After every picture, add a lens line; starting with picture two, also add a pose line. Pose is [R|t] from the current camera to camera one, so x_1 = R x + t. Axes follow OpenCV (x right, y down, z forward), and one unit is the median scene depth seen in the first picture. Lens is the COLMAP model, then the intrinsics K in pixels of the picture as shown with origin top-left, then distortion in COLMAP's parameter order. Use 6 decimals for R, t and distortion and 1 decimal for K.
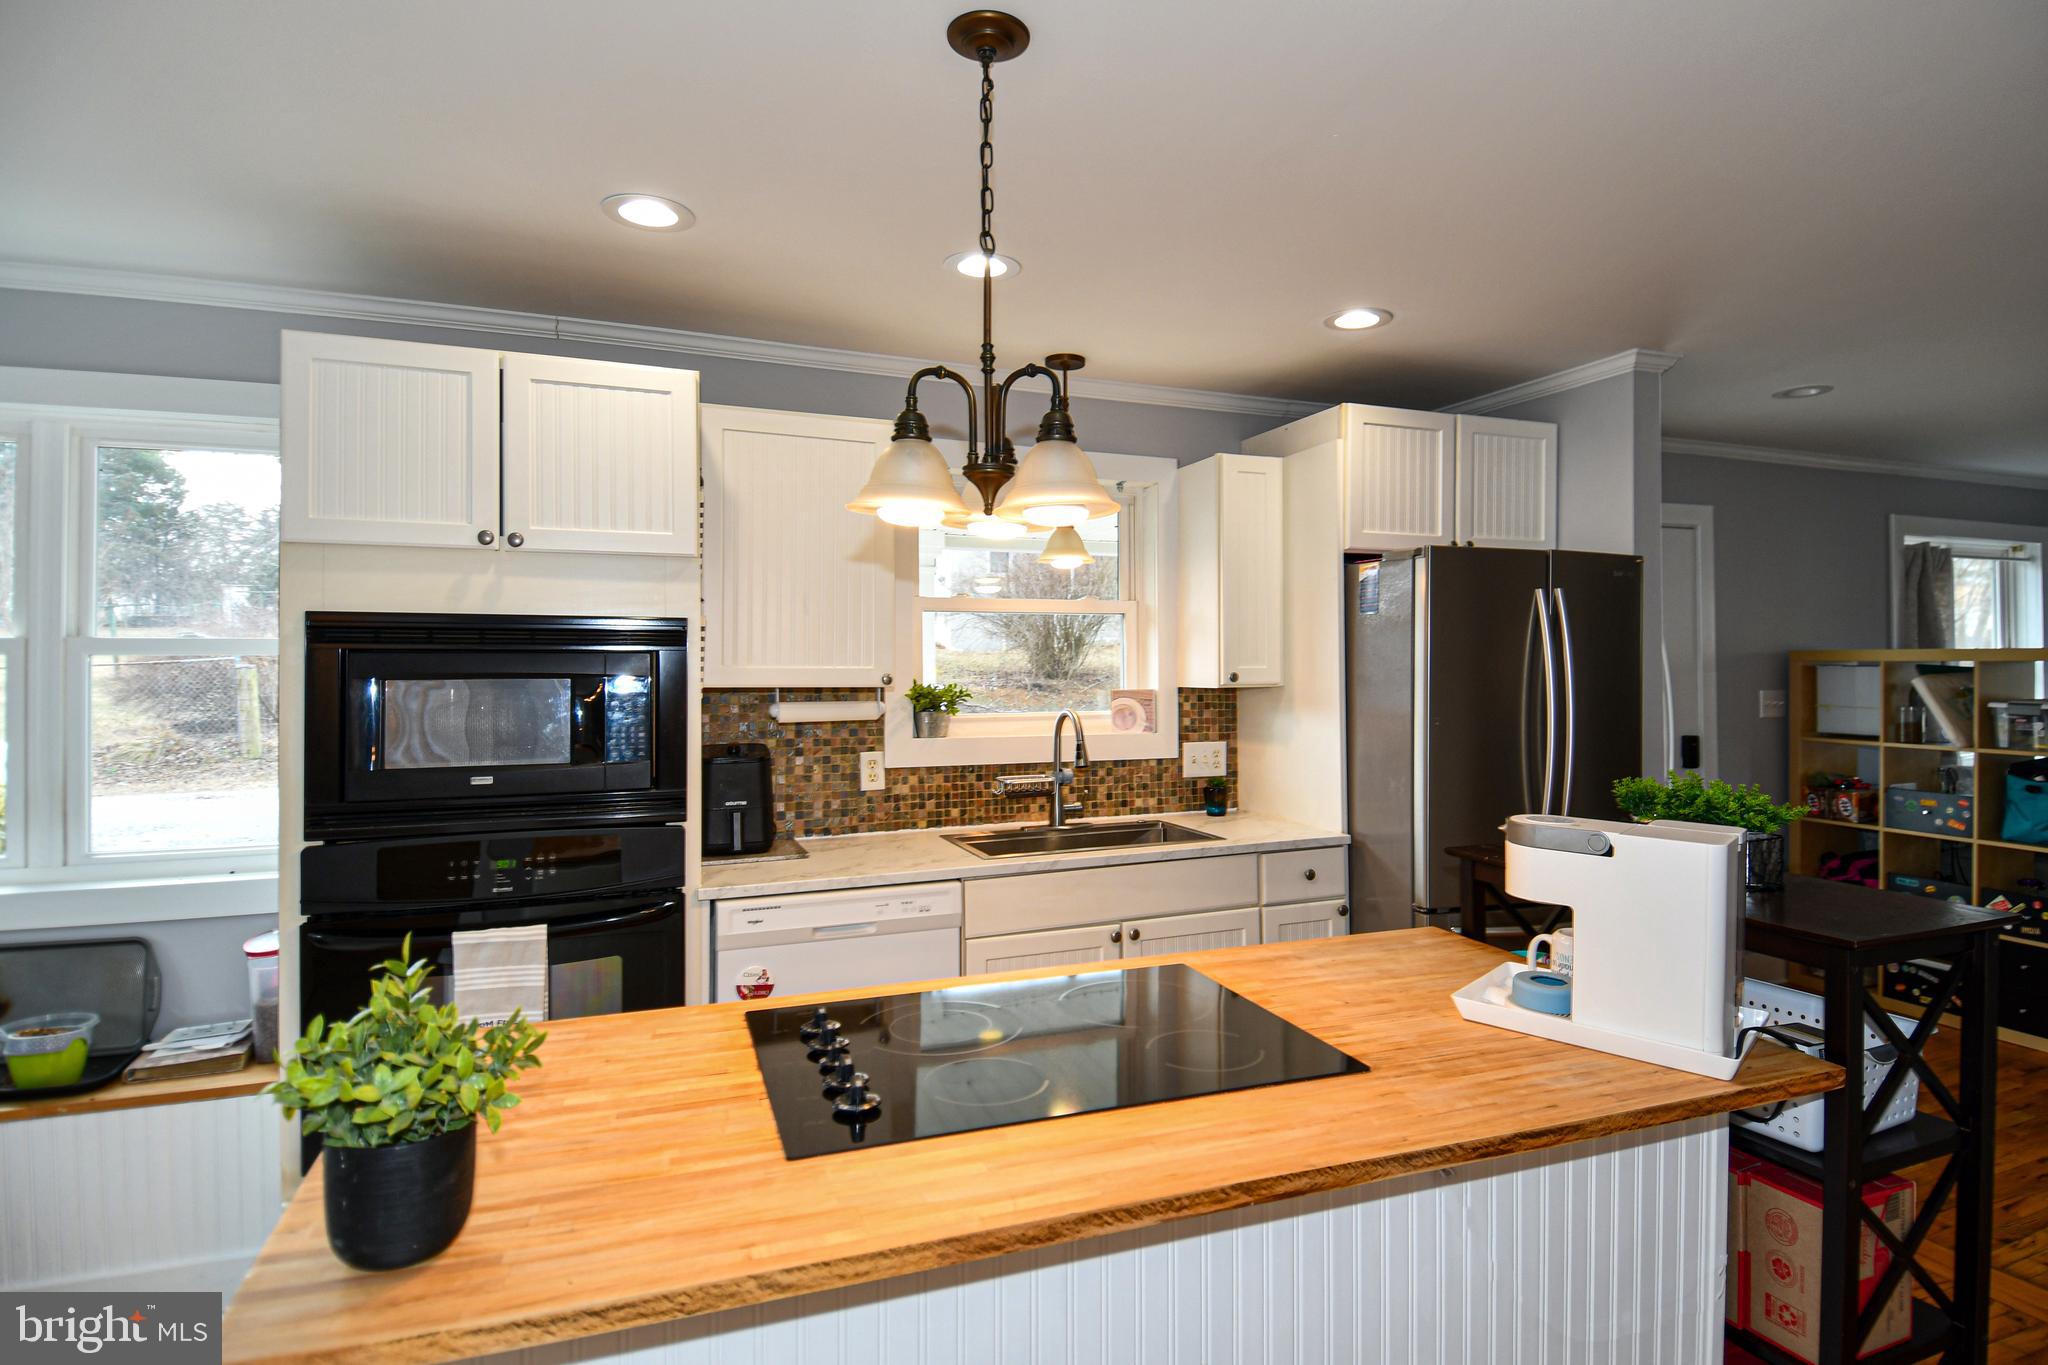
lens RADIAL K [[1108.3, 0, 1031.2], [0, 1108.3, 666.1], [0, 0, 1]] dist [0.057081, -0.059220]
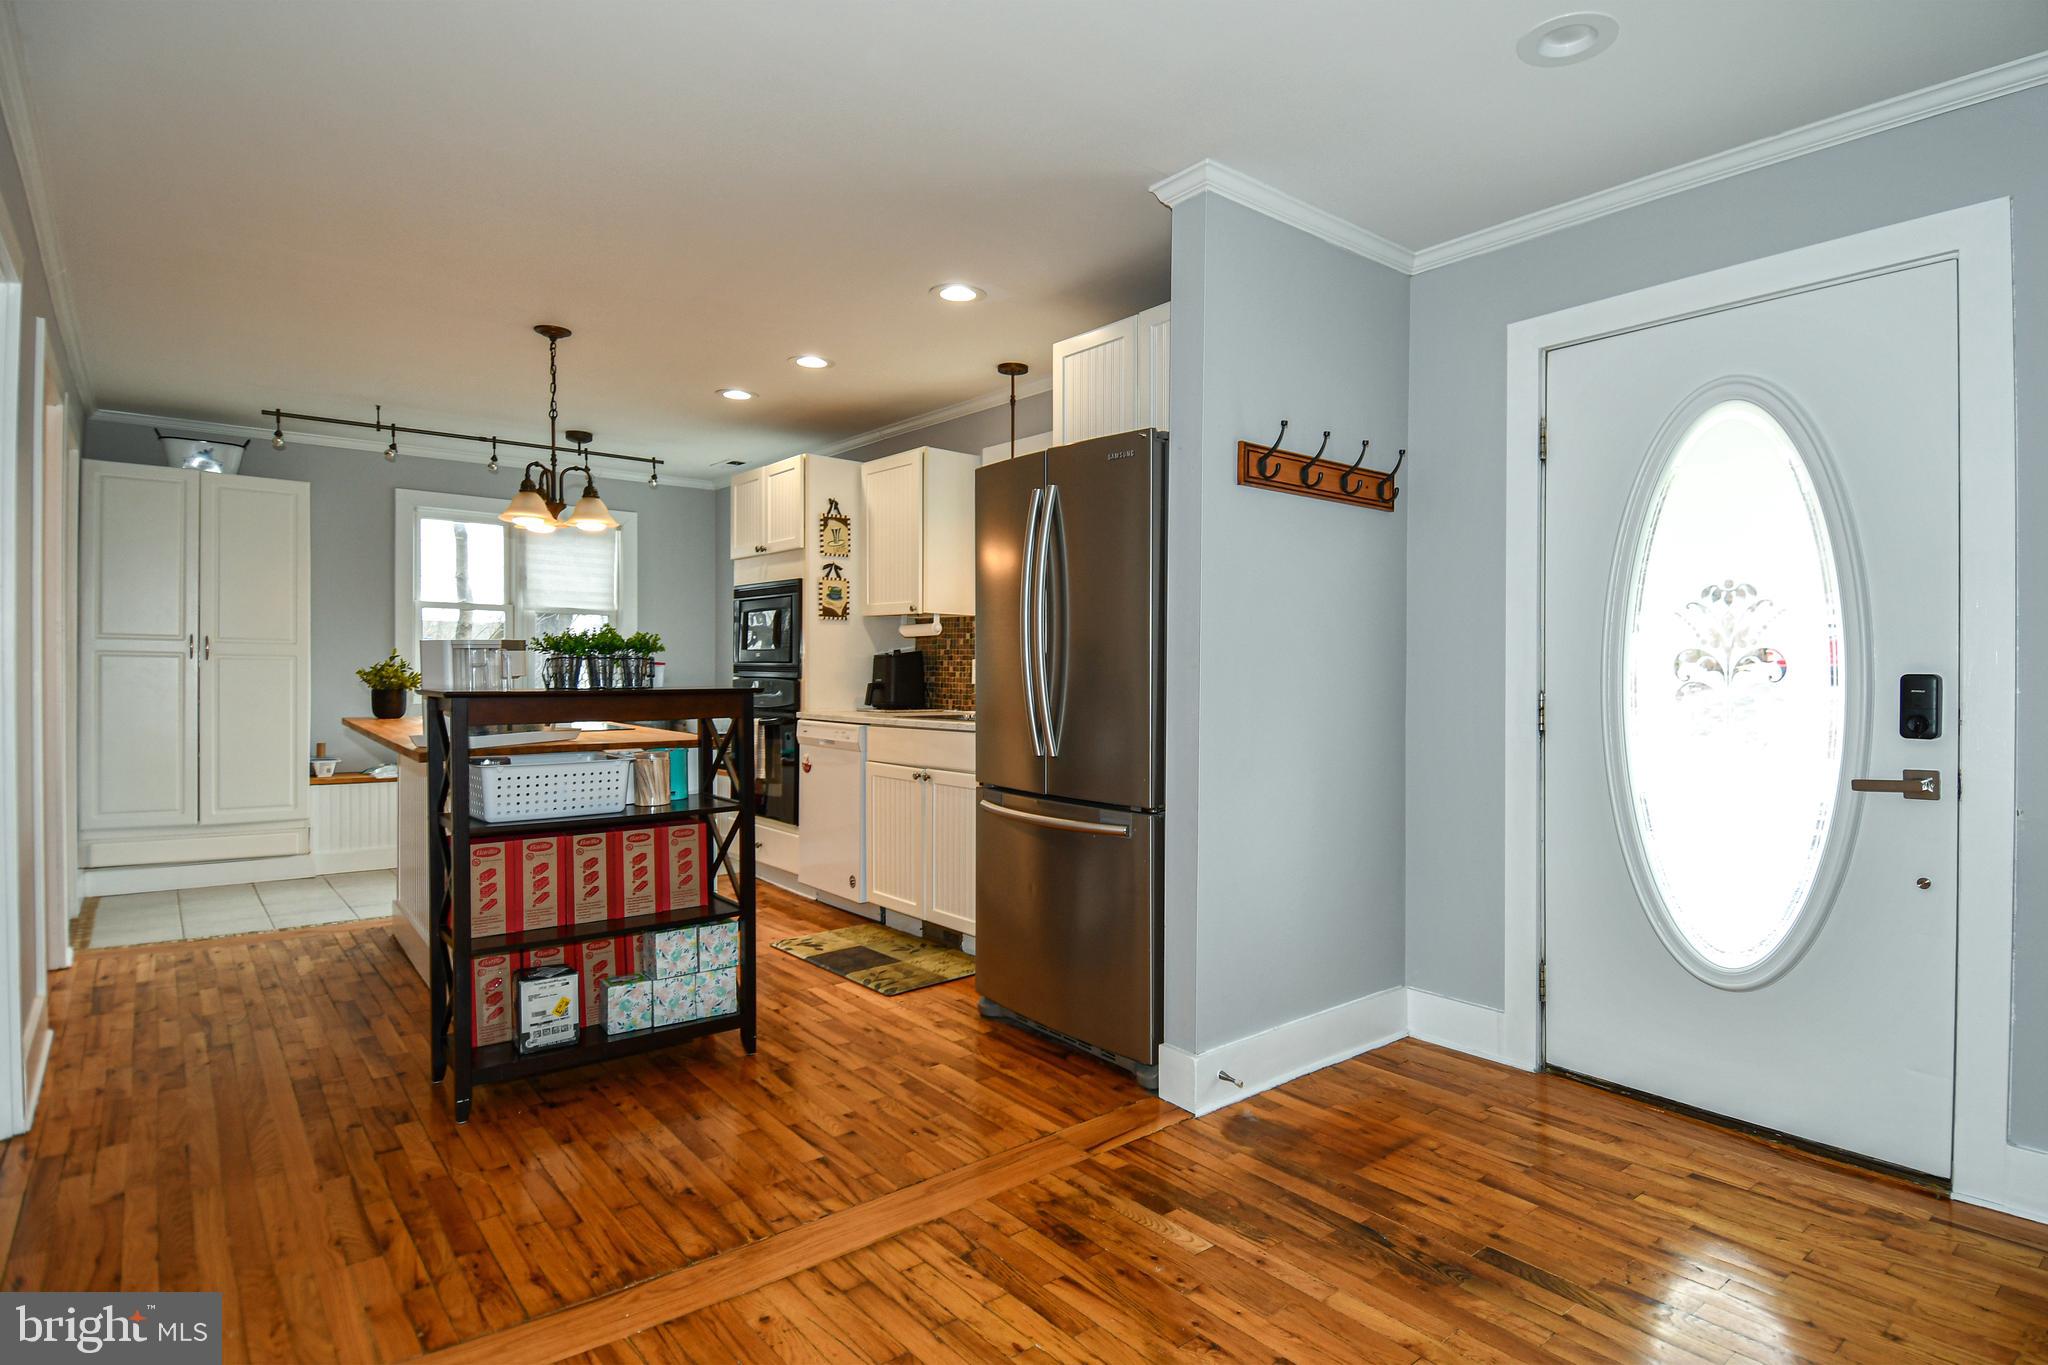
lens RADIAL K [[1070.8, 0, 1052.6], [0, 1070.8, 677.1], [0, 0, 1]] dist [0.042585, -0.047956]
pose [[0.293151, 0.013581, -0.955970, 1.284400], [-0.008893, 0.999895, 0.011478, 0.083549], [0.956025, 0.005136, 0.293240, 0.659618]]
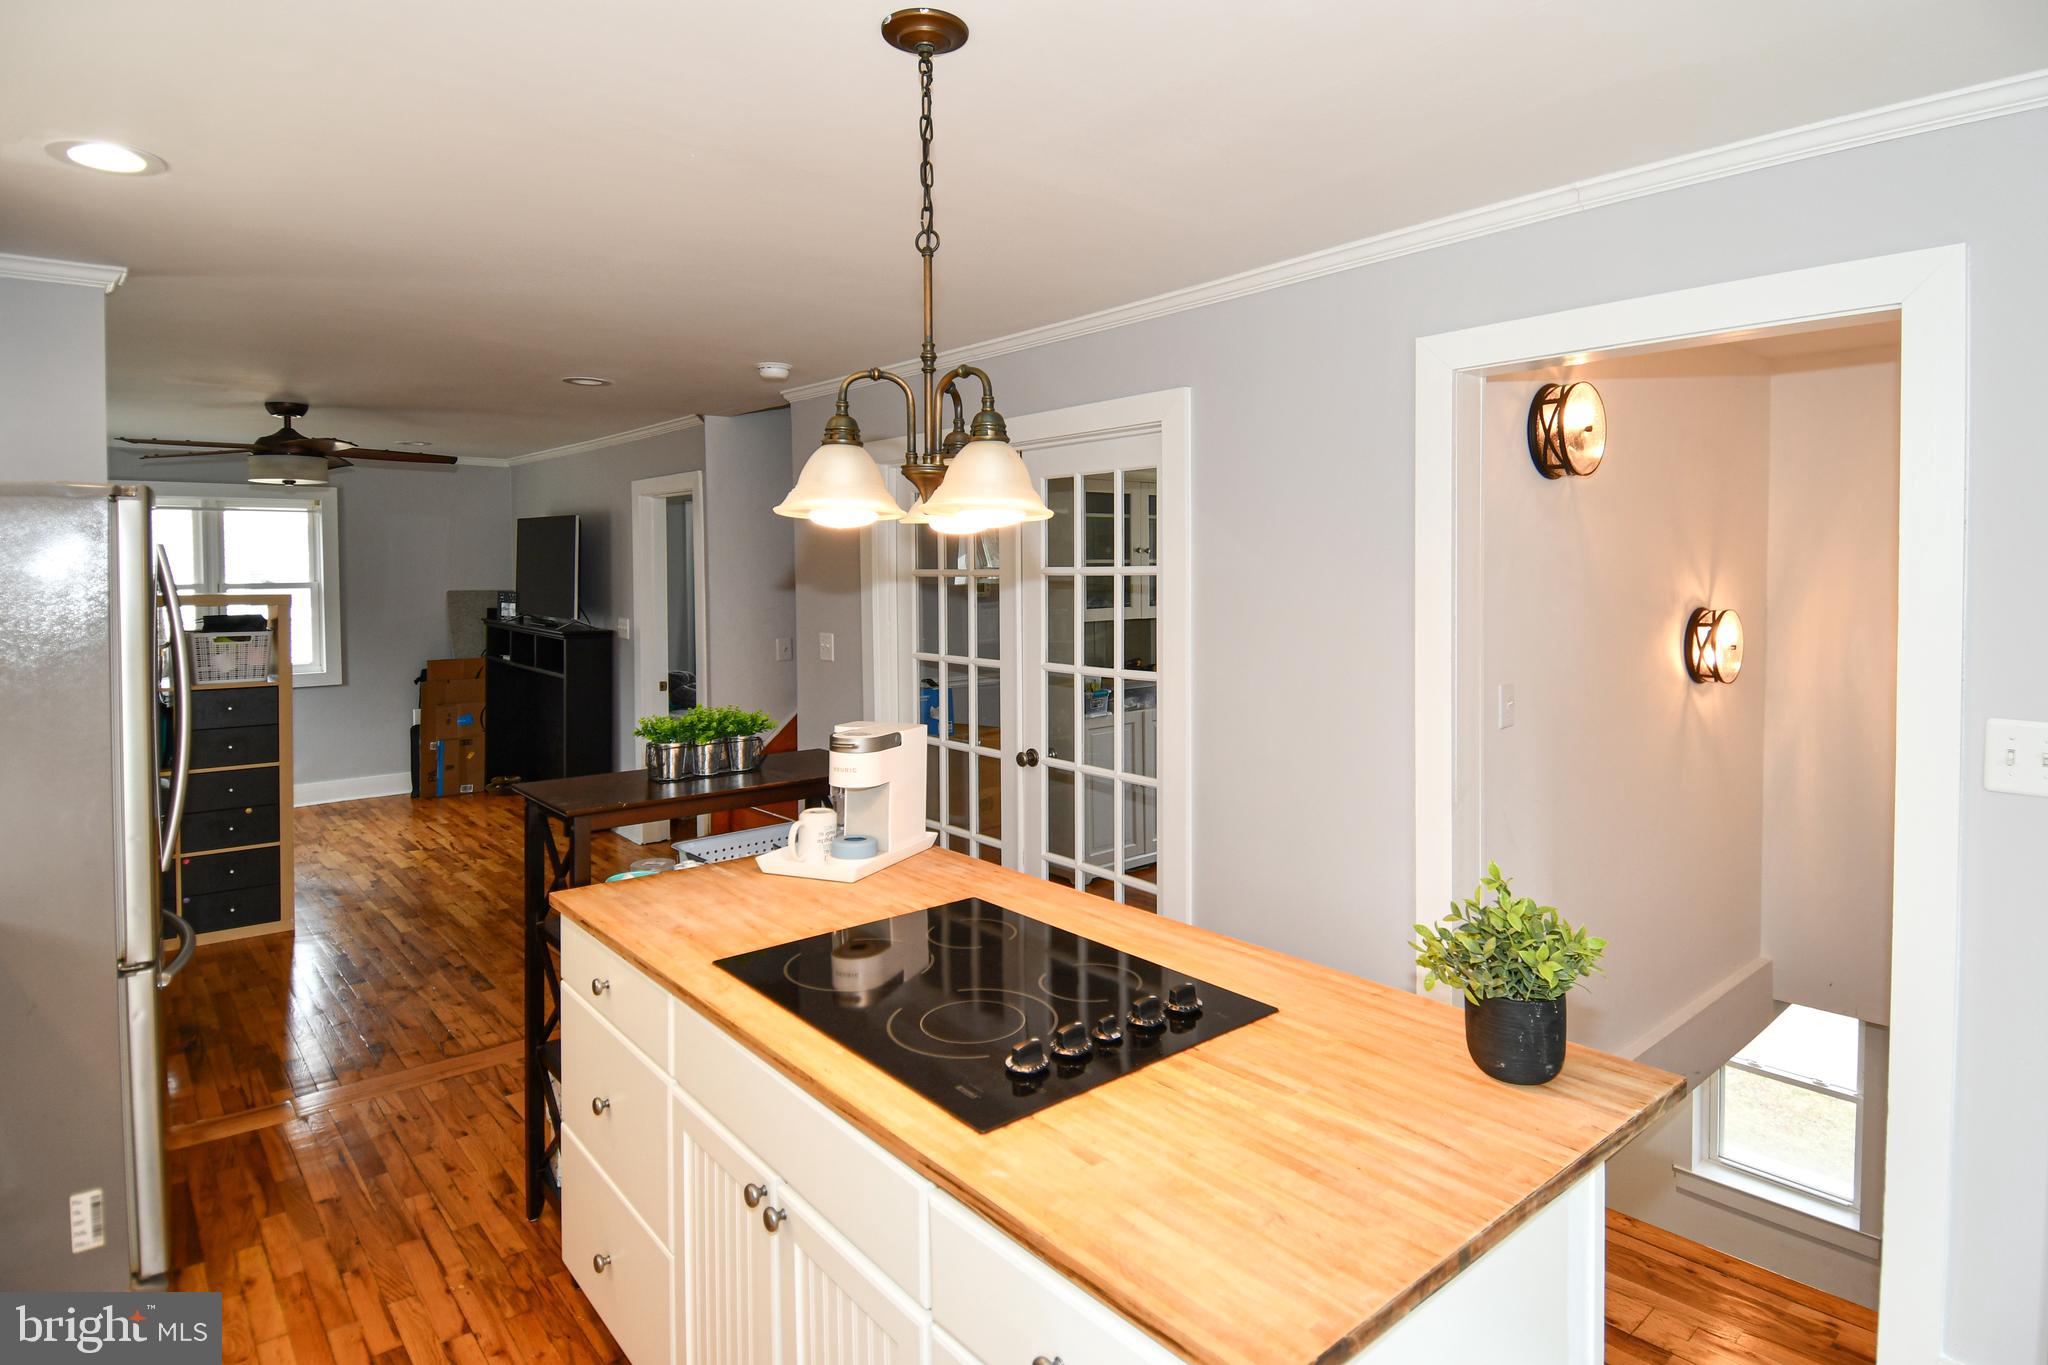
lens RADIAL K [[1080.7, 0, 1041.7], [0, 1080.7, 588.5], [0, 0, 1]] dist [0.037182, 0.000147]
pose [[-0.325543, -0.012675, 0.945442, -0.479337], [0.006223, 0.999860, 0.015548, -0.040940], [-0.945507, 0.010945, -0.325419, 0.583697]]
